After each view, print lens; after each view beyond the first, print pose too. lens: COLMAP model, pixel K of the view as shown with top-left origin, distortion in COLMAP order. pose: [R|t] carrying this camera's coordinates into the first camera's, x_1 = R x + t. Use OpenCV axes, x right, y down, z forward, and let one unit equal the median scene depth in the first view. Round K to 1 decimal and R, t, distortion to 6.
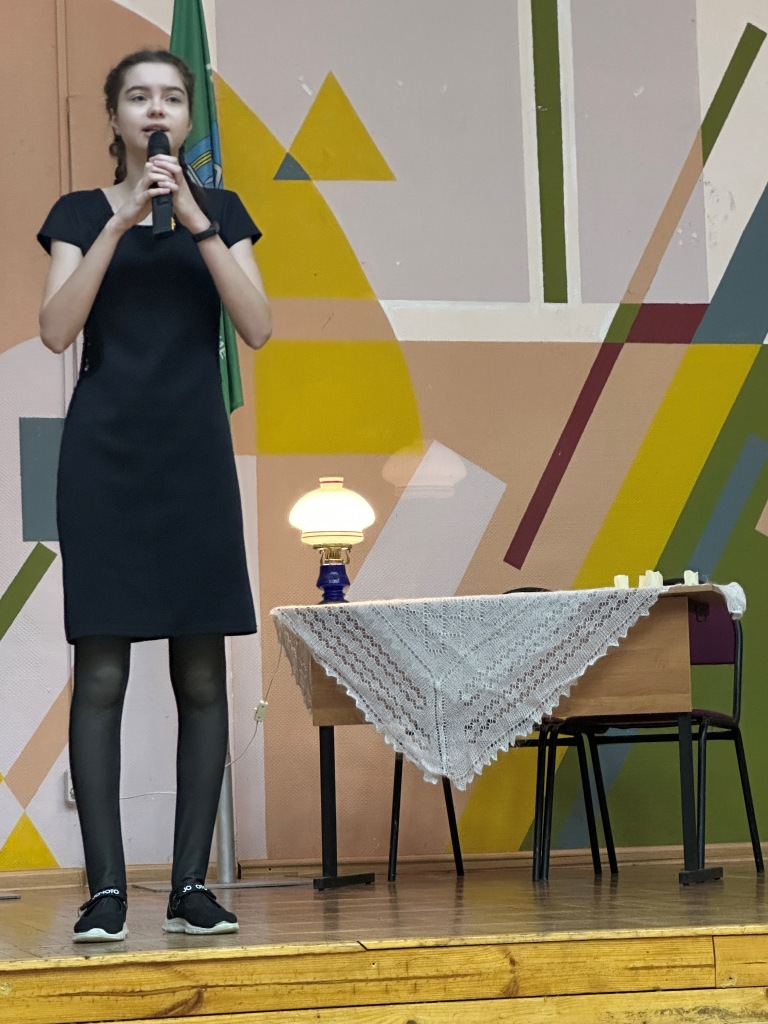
lens RADIAL K [[2600.5, 0, 389.2], [0, 2600.5, 503.1], [0, 0, 1]] dist [0.103109, 0.000000]
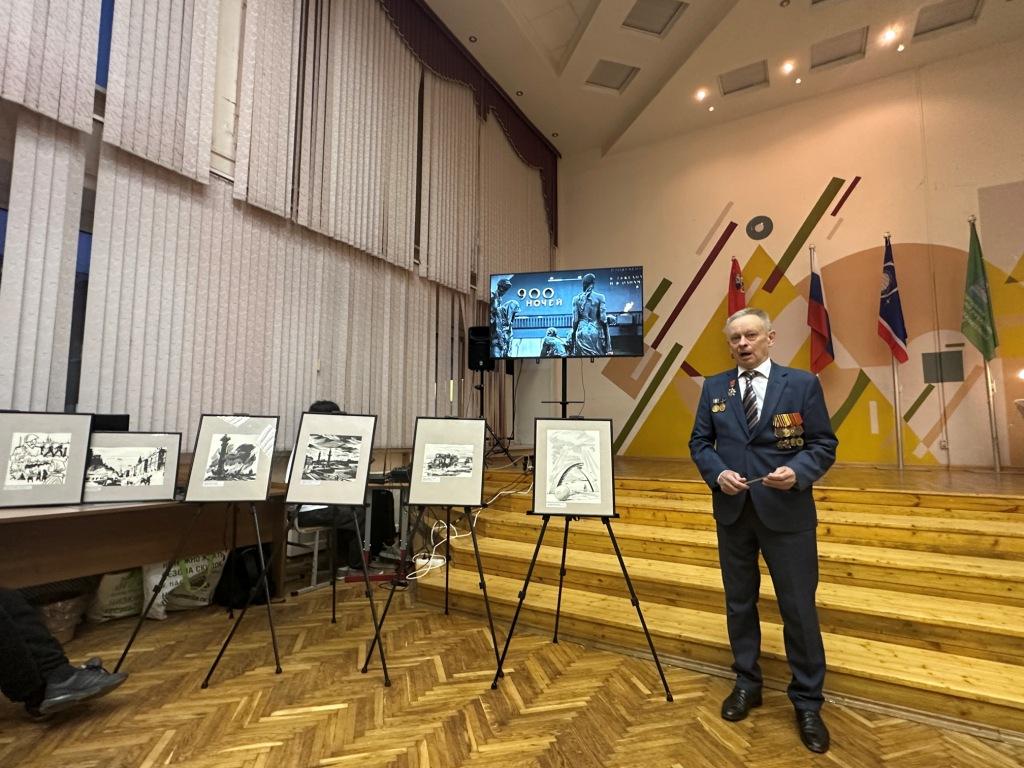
lens RADIAL K [[508.9, 0, 509.6], [0, 508.9, 389.1], [0, 0, 1]] dist [0.001383, -0.001032]
pose [[0.704308, -0.028592, -0.709319, -0.034882], [0.048666, 0.998783, 0.008062, -0.015348], [0.708225, -0.040198, 0.704842, -0.024967]]
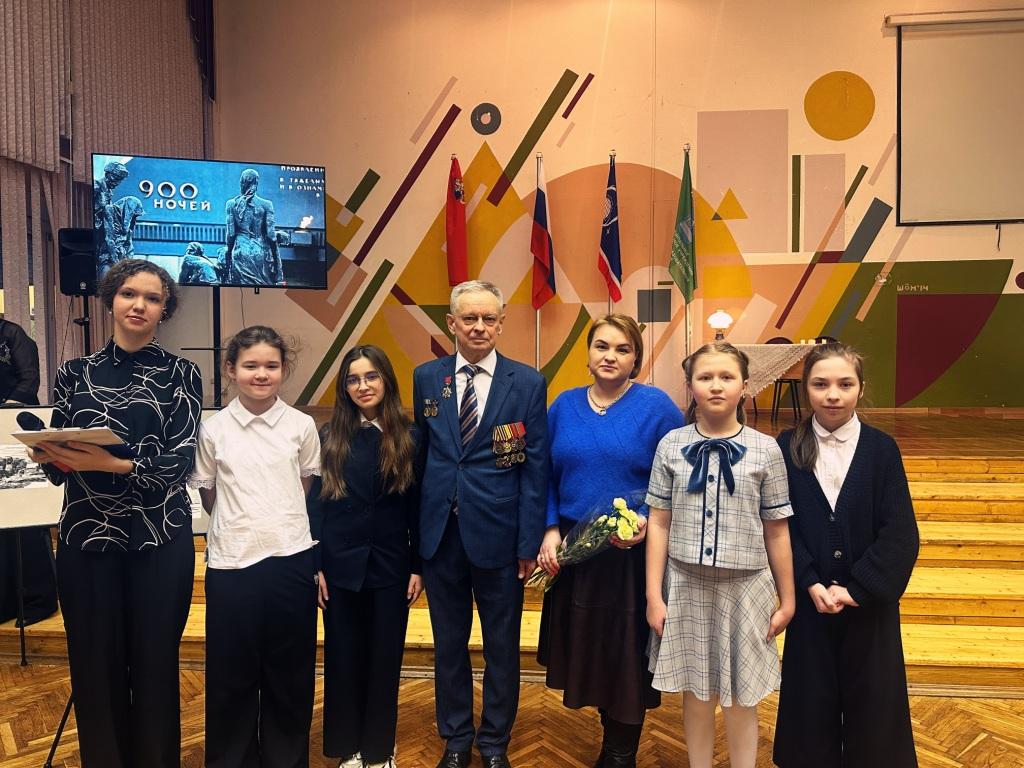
lens RADIAL K [[715.5, 0, 511.1], [0, 715.5, 388.5], [0, 0, 1]] dist [0.036151, -0.042136]
pose [[0.941701, 0.043161, -0.333672, 0.040341], [0.009970, 0.987722, 0.155901, -0.058930], [0.336304, -0.150139, 0.929709, -0.053801]]
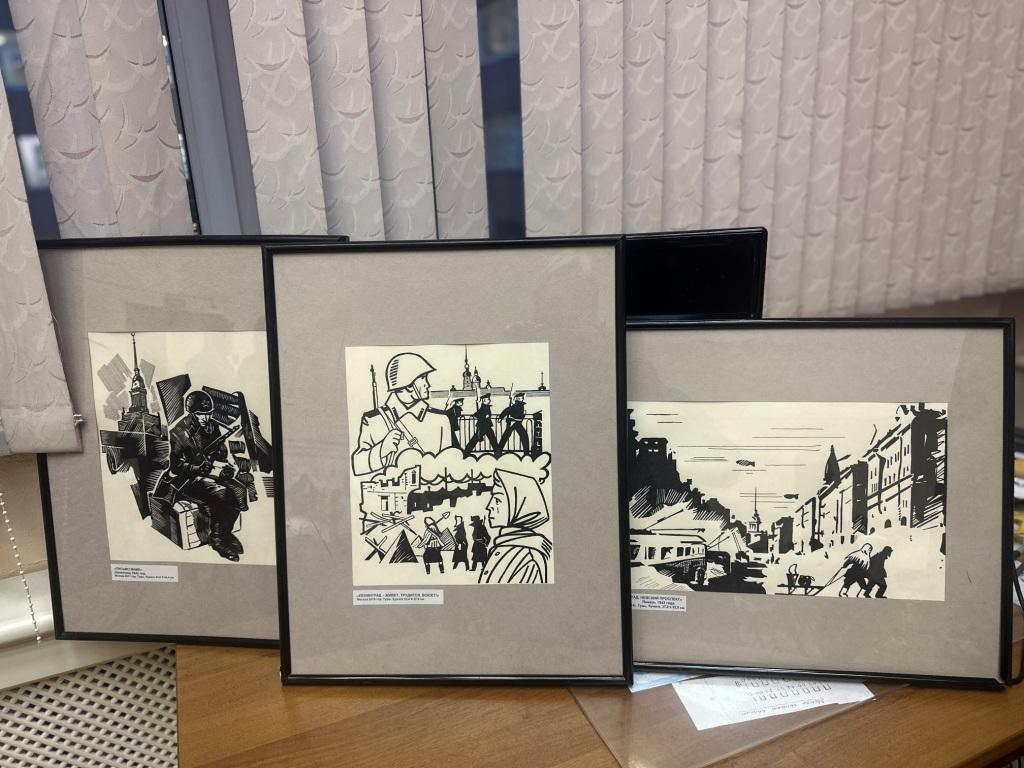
lens RADIAL K [[715.5, 0, 507.5], [0, 715.5, 385.6], [0, 0, 1]] dist [0.036151, -0.042136]
pose [[0.169010, 0.328692, -0.929192, -0.384581], [0.142496, 0.924700, 0.353022, -0.027021], [0.975259, -0.192070, 0.109446, -0.011424]]
